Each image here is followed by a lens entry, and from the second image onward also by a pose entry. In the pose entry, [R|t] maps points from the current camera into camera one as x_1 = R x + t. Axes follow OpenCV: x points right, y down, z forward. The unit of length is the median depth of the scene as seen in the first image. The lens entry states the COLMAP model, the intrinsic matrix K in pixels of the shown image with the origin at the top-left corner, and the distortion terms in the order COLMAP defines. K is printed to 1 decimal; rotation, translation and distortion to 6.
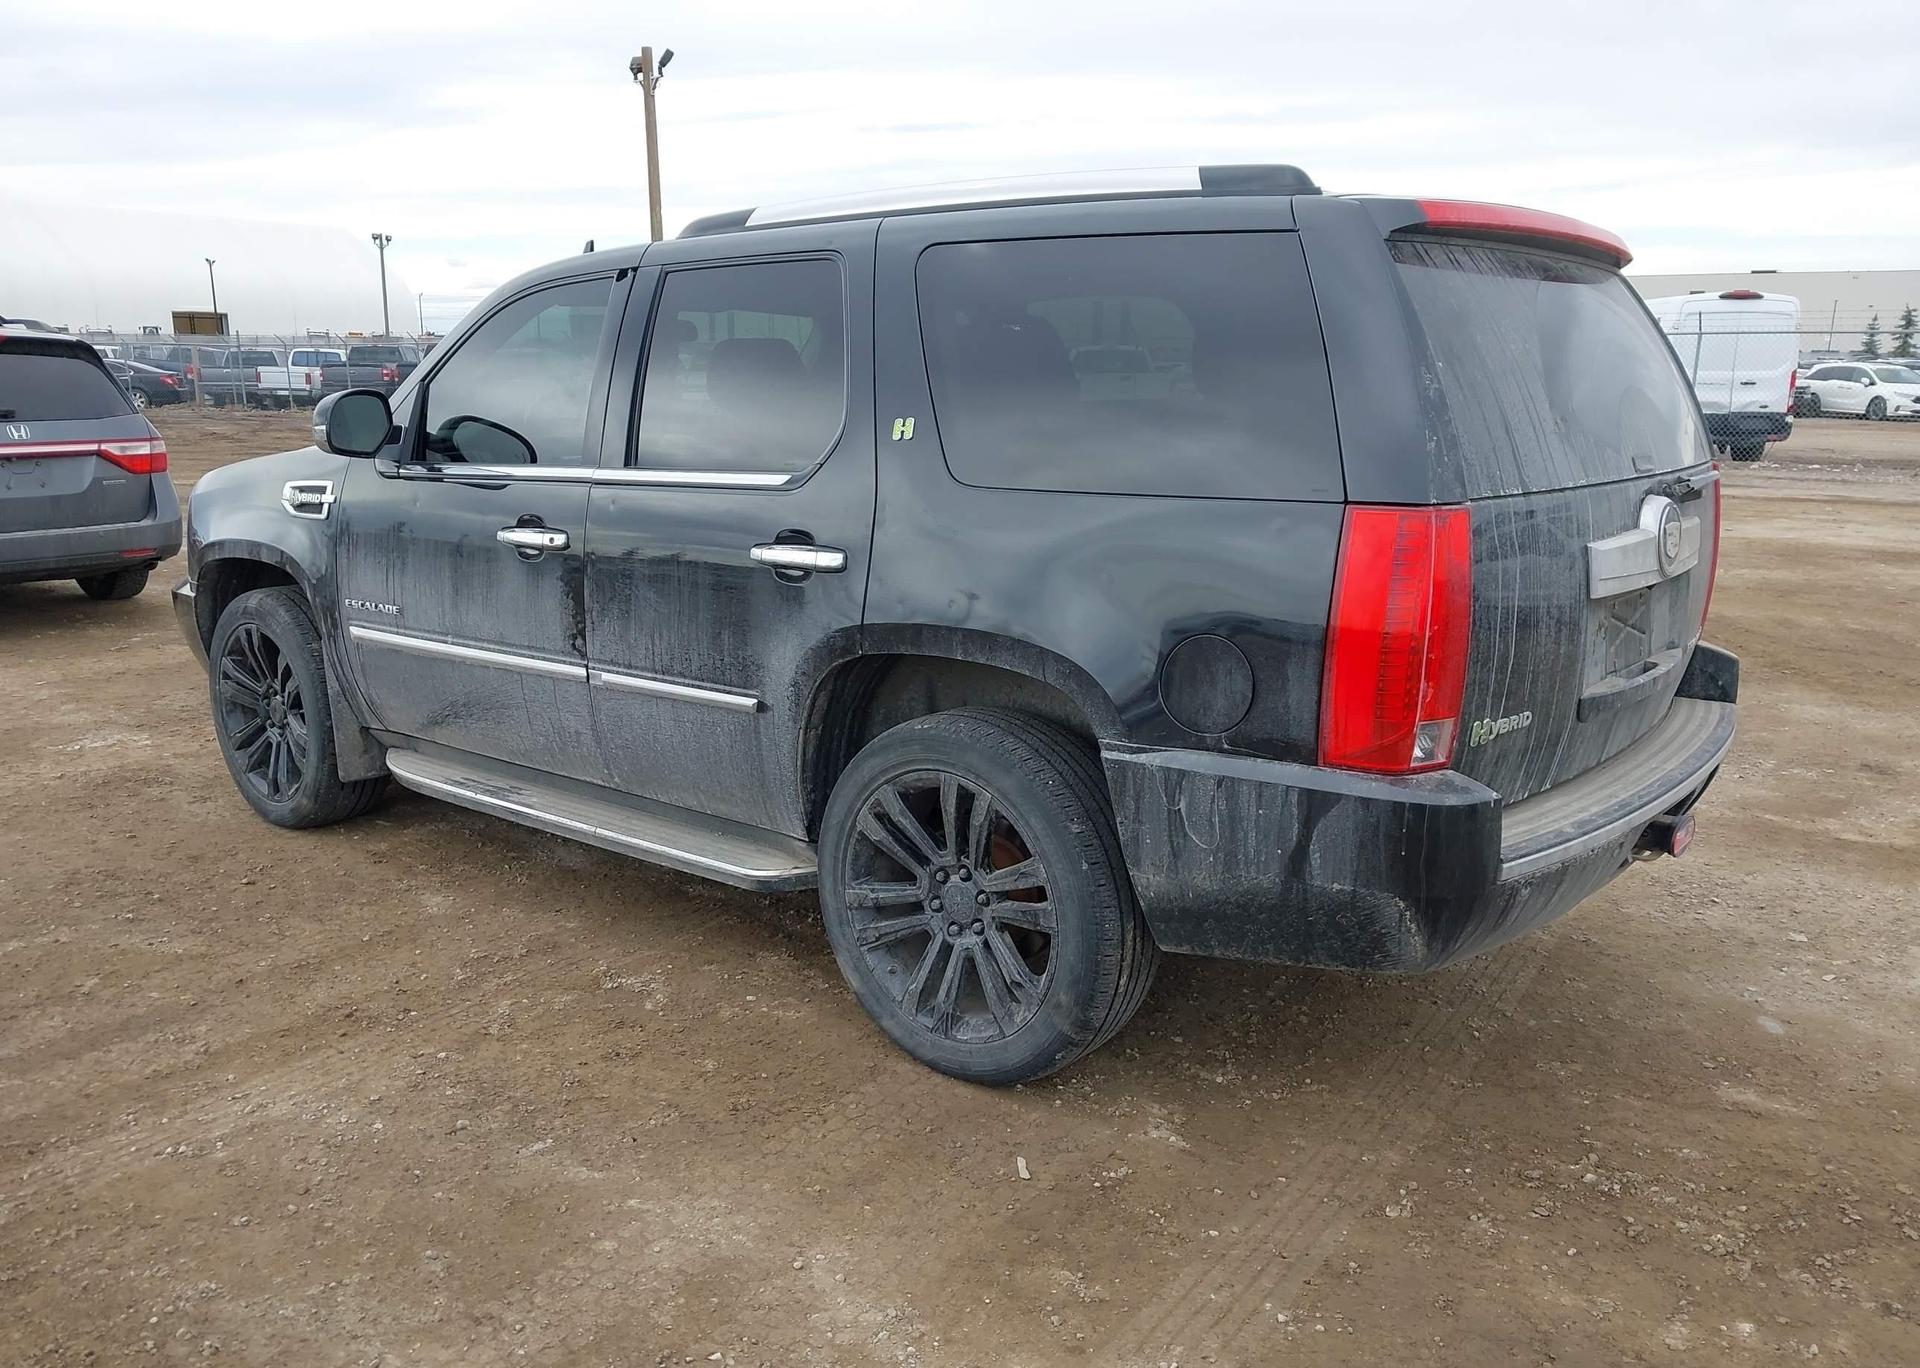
lens RADIAL K [[1491.4, 0, 957.8], [0, 1491.4, 718.4], [0, 0, 1]] dist [0.111532, -0.175194]
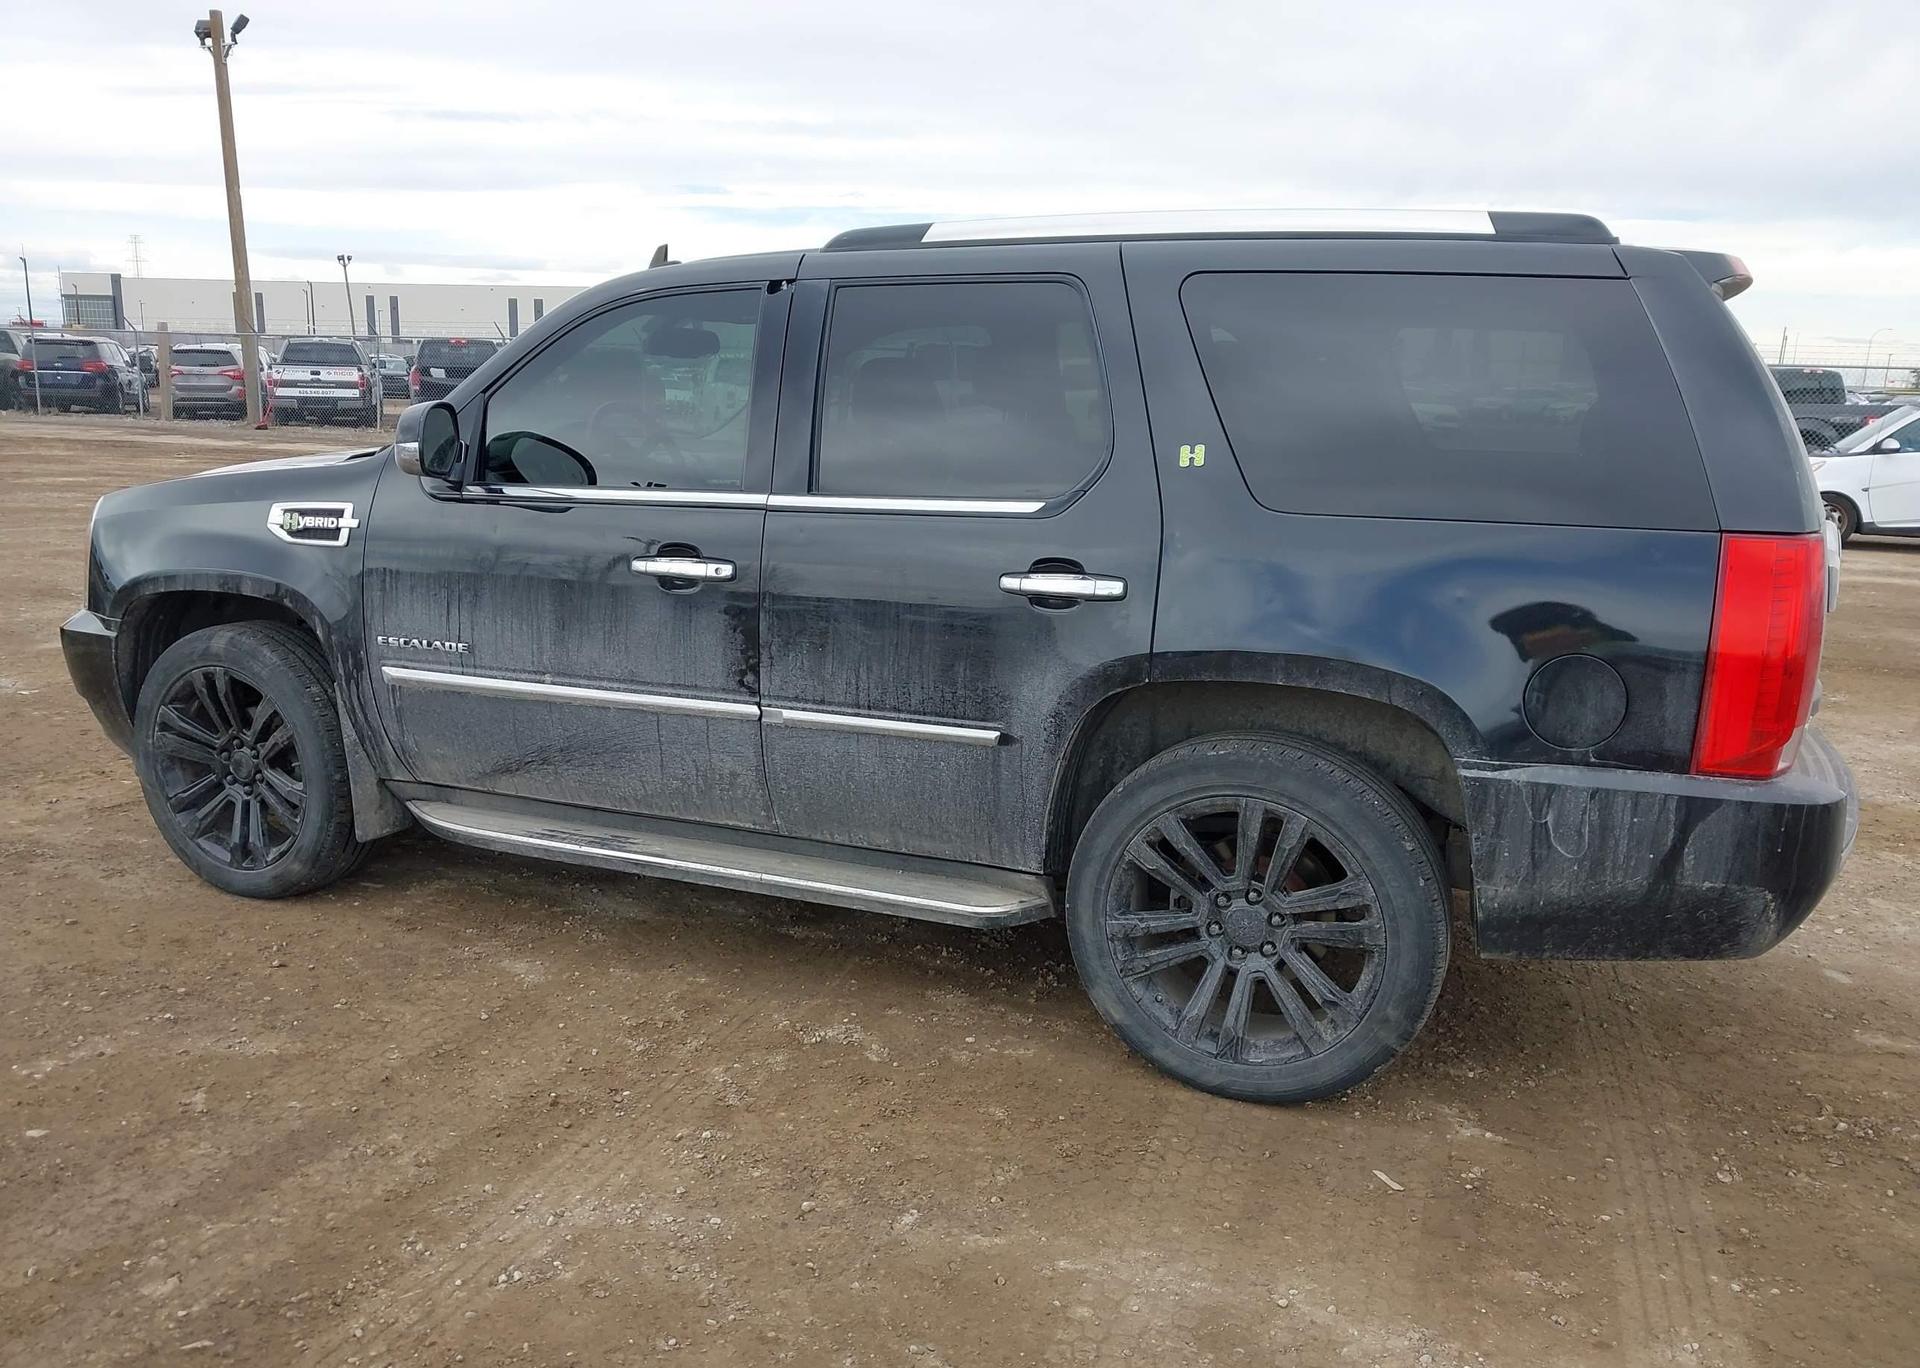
lens RADIAL K [[1491.4, 0, 957.8], [0, 1491.4, 718.4], [0, 0, 1]] dist [0.111532, -0.175194]
pose [[0.960366, -0.041195, 0.275680, -0.425206], [0.041910, 0.999116, 0.003302, -0.025768], [-0.275572, 0.008383, 0.961244, 0.074592]]
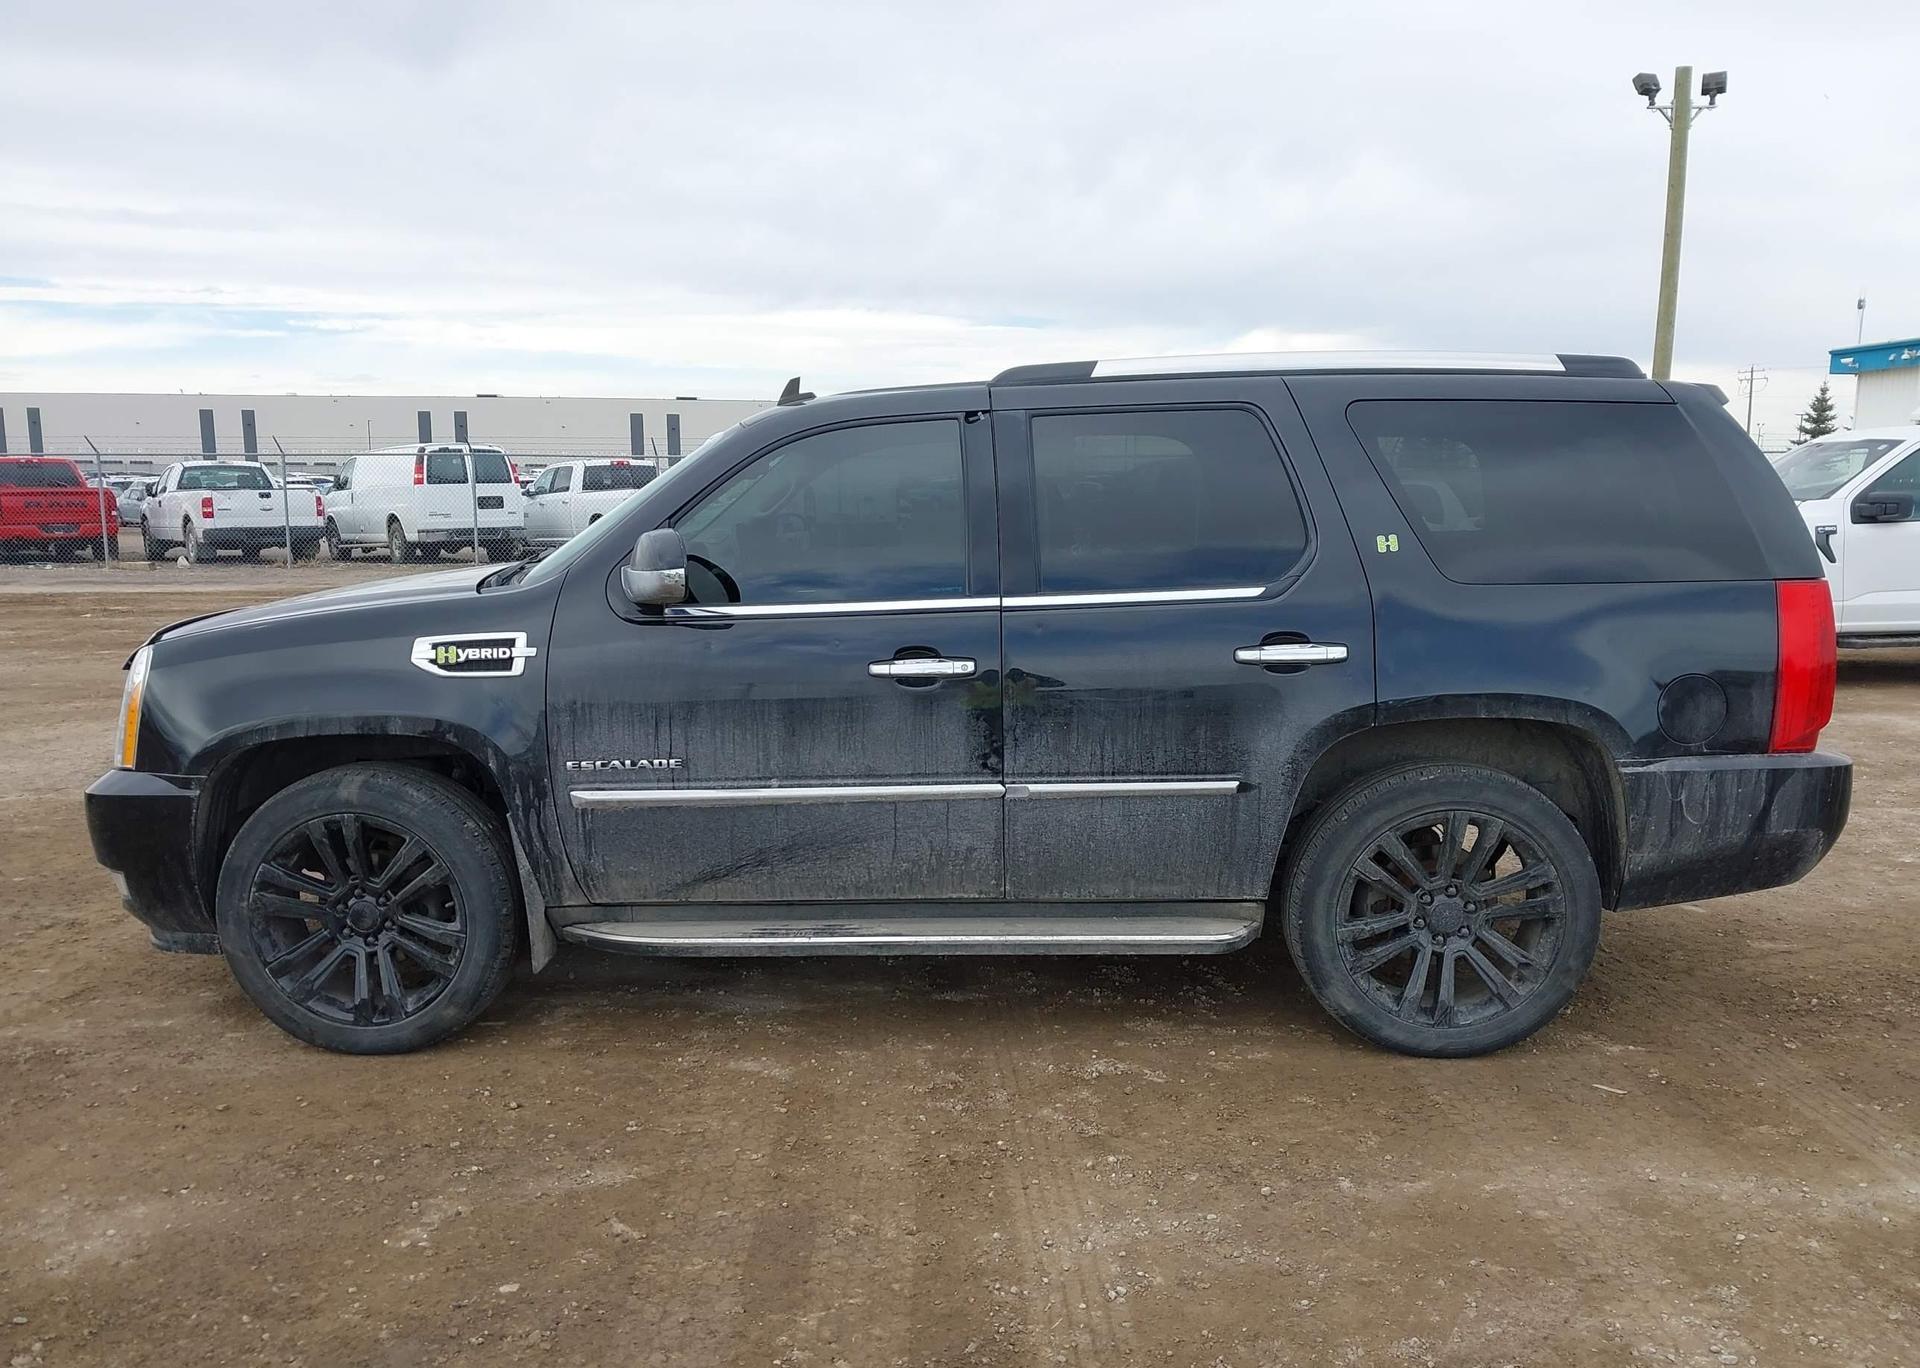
lens RADIAL K [[1491.4, 0, 957.8], [0, 1491.4, 718.4], [0, 0, 1]] dist [0.111532, -0.175194]
pose [[0.790546, -0.102997, 0.603680, -0.987930], [0.146888, 0.988871, -0.023639, -0.064809], [-0.594526, 0.107361, 0.796876, 0.203002]]
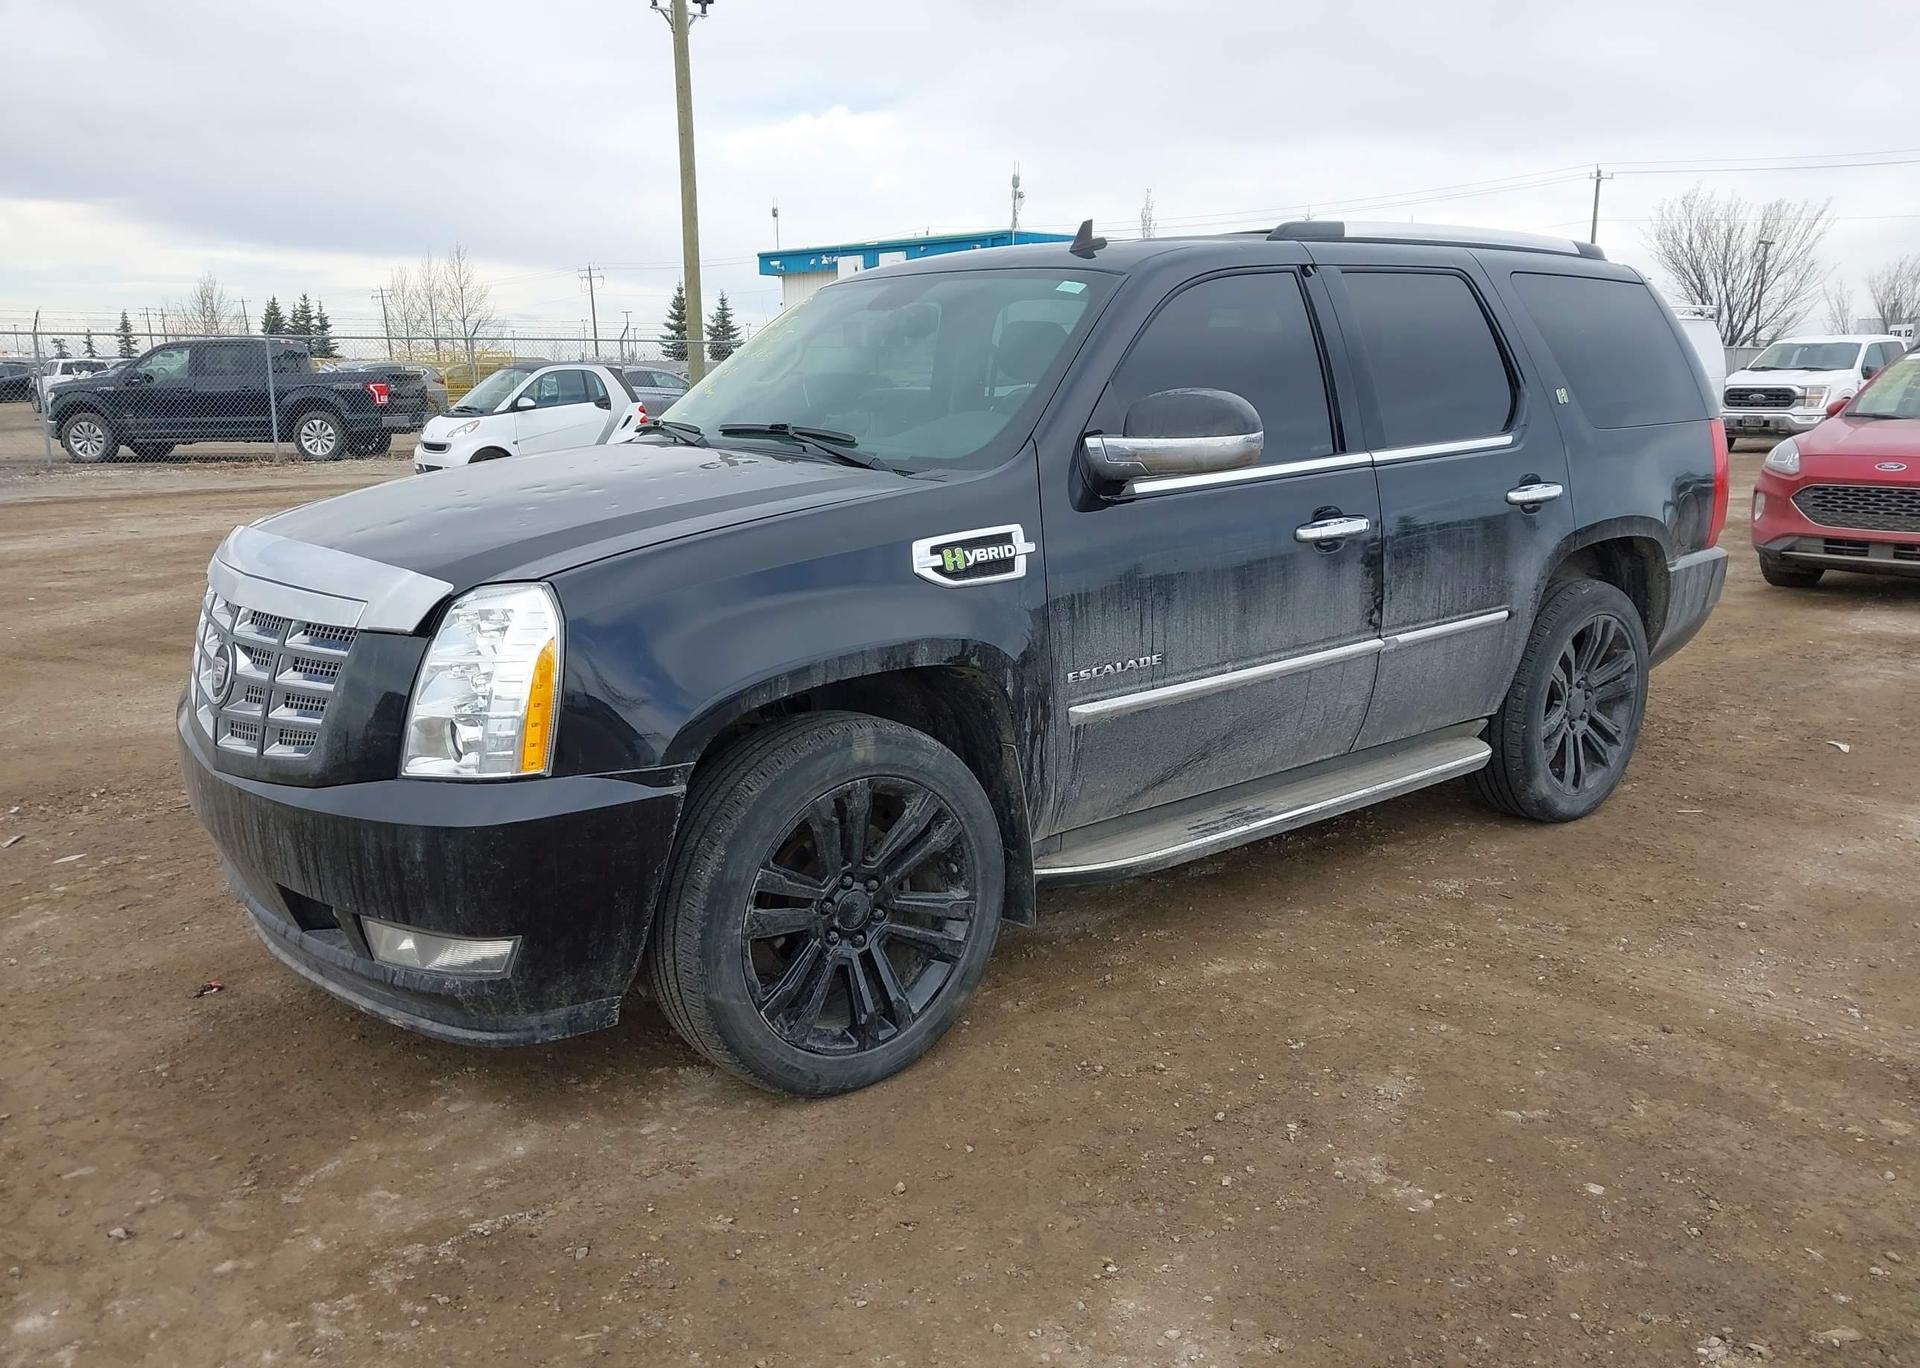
lens RADIAL K [[1491.4, 0, 957.8], [0, 1491.4, 718.4], [0, 0, 1]] dist [0.111532, -0.175194]
pose [[0.192522, -0.229283, 0.954130, -1.483577], [0.232068, 0.955377, 0.182757, -0.270692], [-0.953457, 0.186238, 0.237140, 1.151327]]
